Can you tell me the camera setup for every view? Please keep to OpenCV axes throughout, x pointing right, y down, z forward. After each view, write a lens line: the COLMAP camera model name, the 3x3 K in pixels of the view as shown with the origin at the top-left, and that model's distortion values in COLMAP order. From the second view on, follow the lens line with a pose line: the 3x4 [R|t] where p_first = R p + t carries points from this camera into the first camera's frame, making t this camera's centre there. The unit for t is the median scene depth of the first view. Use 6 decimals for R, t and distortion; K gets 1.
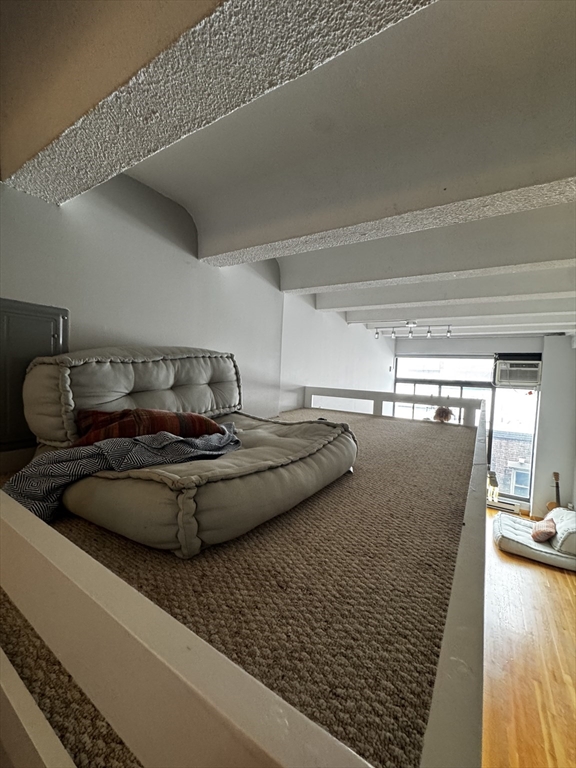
lens RADIAL K [[308.0, 0, 288.0], [0, 308.0, 384.0], [0, 0, 1]] dist [-0.000108, -0.000196]
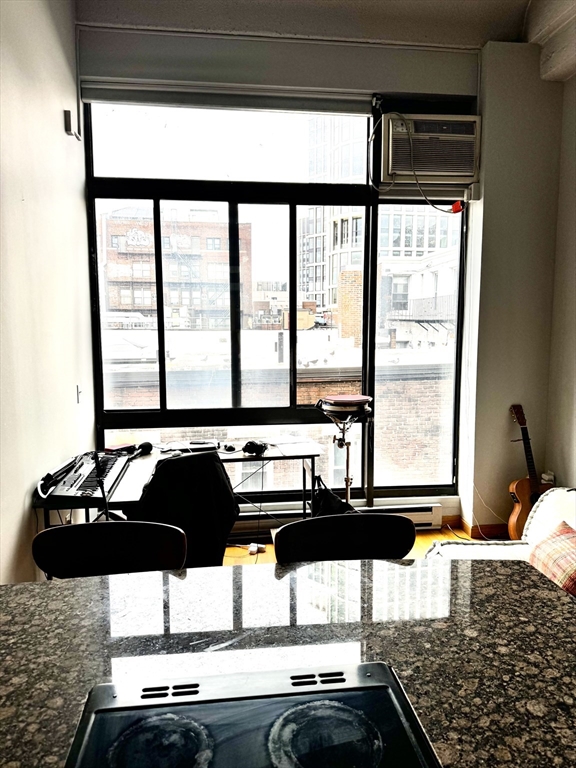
lens RADIAL K [[542.4, 0, 288.0], [0, 542.4, 384.0], [0, 0, 1]] dist [0.044536, -0.048845]
pose [[0.767977, -0.106283, 0.631597, 0.199892], [0.059923, 0.993733, 0.094360, 0.176972], [-0.637668, -0.034619, 0.769533, 0.649877]]
